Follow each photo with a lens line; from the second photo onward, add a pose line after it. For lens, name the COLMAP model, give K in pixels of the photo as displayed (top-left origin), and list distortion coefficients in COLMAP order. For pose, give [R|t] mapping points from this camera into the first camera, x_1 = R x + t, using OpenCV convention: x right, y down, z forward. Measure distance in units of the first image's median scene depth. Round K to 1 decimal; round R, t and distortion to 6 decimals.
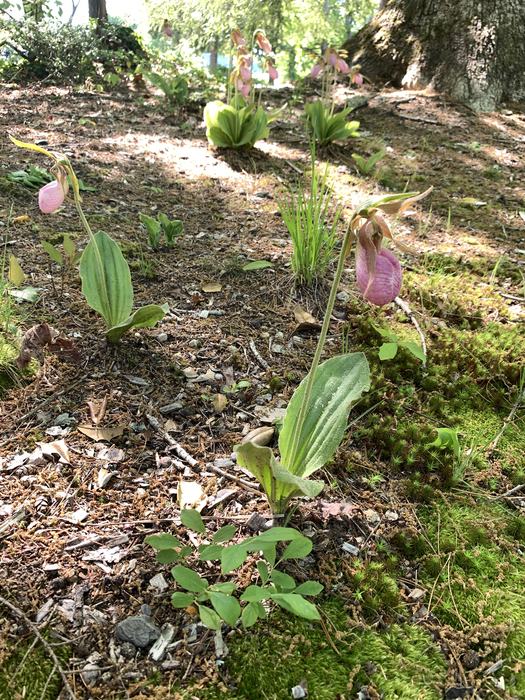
lens RADIAL K [[545.7, 0, 262.5], [0, 545.7, 350.0], [0, 0, 1]] dist [0.030528, -0.001445]
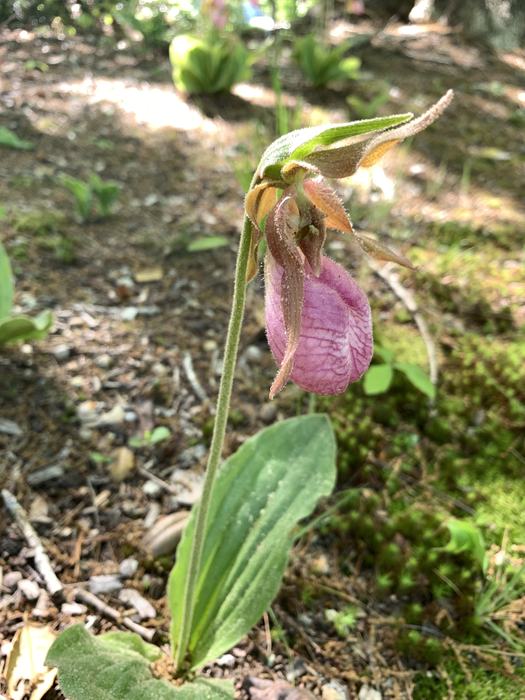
lens RADIAL K [[554.8, 0, 262.5], [0, 554.8, 350.0], [0, 0, 1]] dist [-0.016212, 0.006988]
pose [[0.999858, -0.008508, -0.014571, 0.092671], [0.009488, 0.997599, 0.068597, -0.077910], [0.013953, -0.068726, 0.997538, 0.305927]]
